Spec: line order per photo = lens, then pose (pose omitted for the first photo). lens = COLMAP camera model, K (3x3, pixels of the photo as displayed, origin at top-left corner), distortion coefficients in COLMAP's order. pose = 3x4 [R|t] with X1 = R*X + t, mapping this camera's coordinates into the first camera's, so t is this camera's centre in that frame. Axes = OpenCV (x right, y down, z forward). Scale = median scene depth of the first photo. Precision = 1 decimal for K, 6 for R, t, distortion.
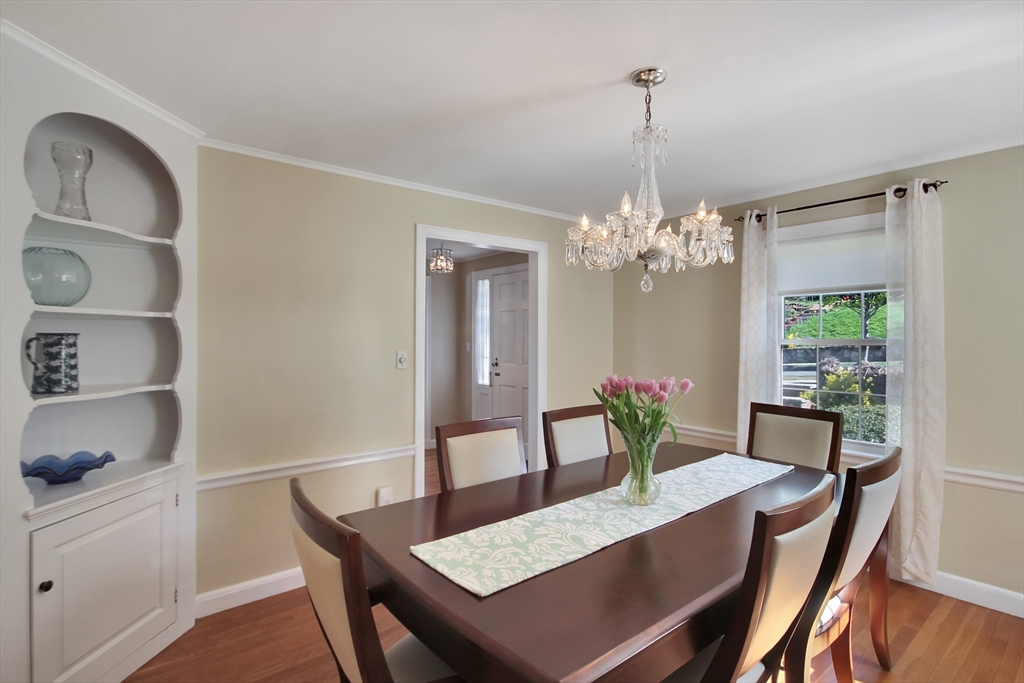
lens RADIAL K [[495.0, 0, 507.2], [0, 495.0, 317.4], [0, 0, 1]] dist [0.000946, 0.000299]
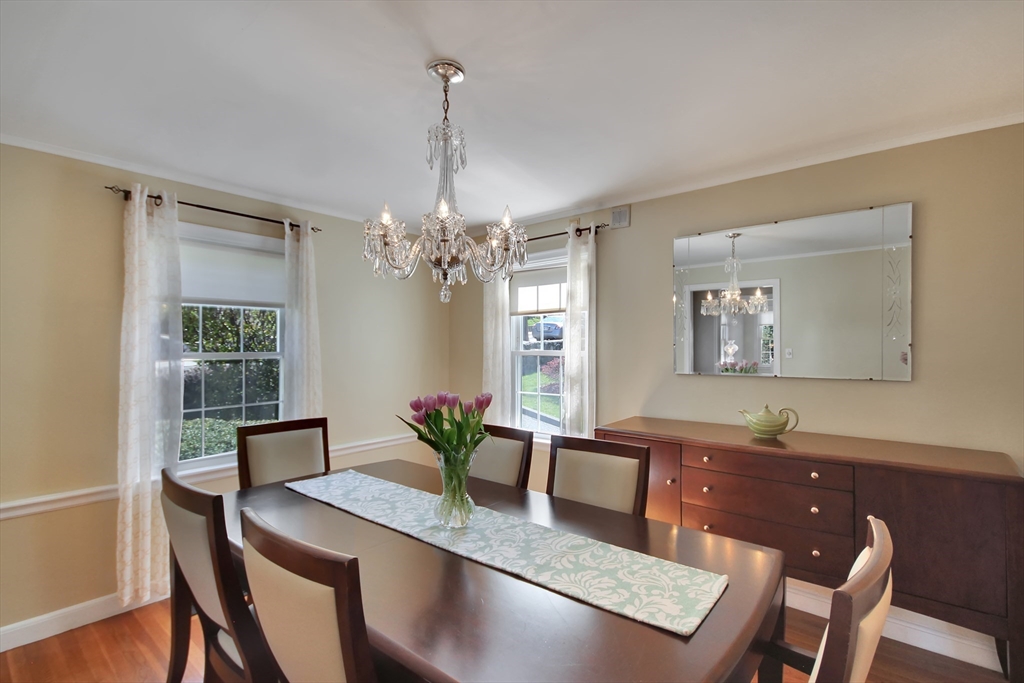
lens RADIAL K [[495.0, 0, 508.1], [0, 495.0, 334.3], [0, 0, 1]] dist [0.000946, 0.000299]
pose [[-0.191007, 0.037551, 0.980870, -0.771733], [-0.033838, 0.998422, -0.044812, 0.062646], [-0.981005, -0.041750, -0.189435, 1.246854]]
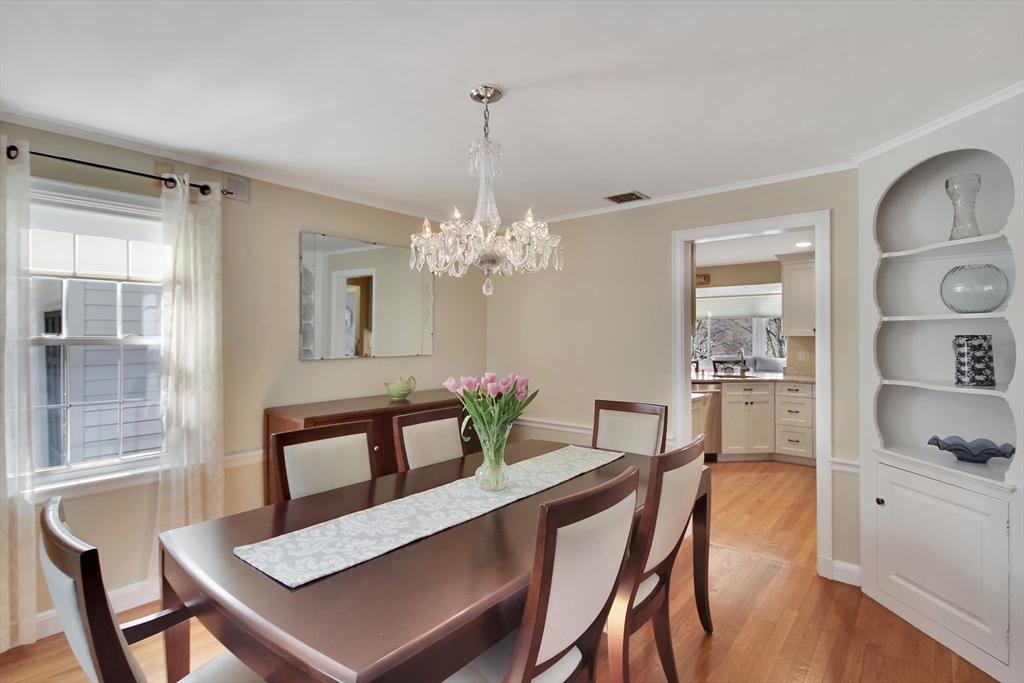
lens RADIAL K [[495.0, 0, 522.0], [0, 495.0, 348.4], [0, 0, 1]] dist [0.000946, 0.000299]
pose [[-0.974523, -0.013955, -0.223854, 0.059831], [-0.016124, 0.999839, 0.007861, 0.041771], [0.223708, 0.011270, -0.974591, 2.025627]]
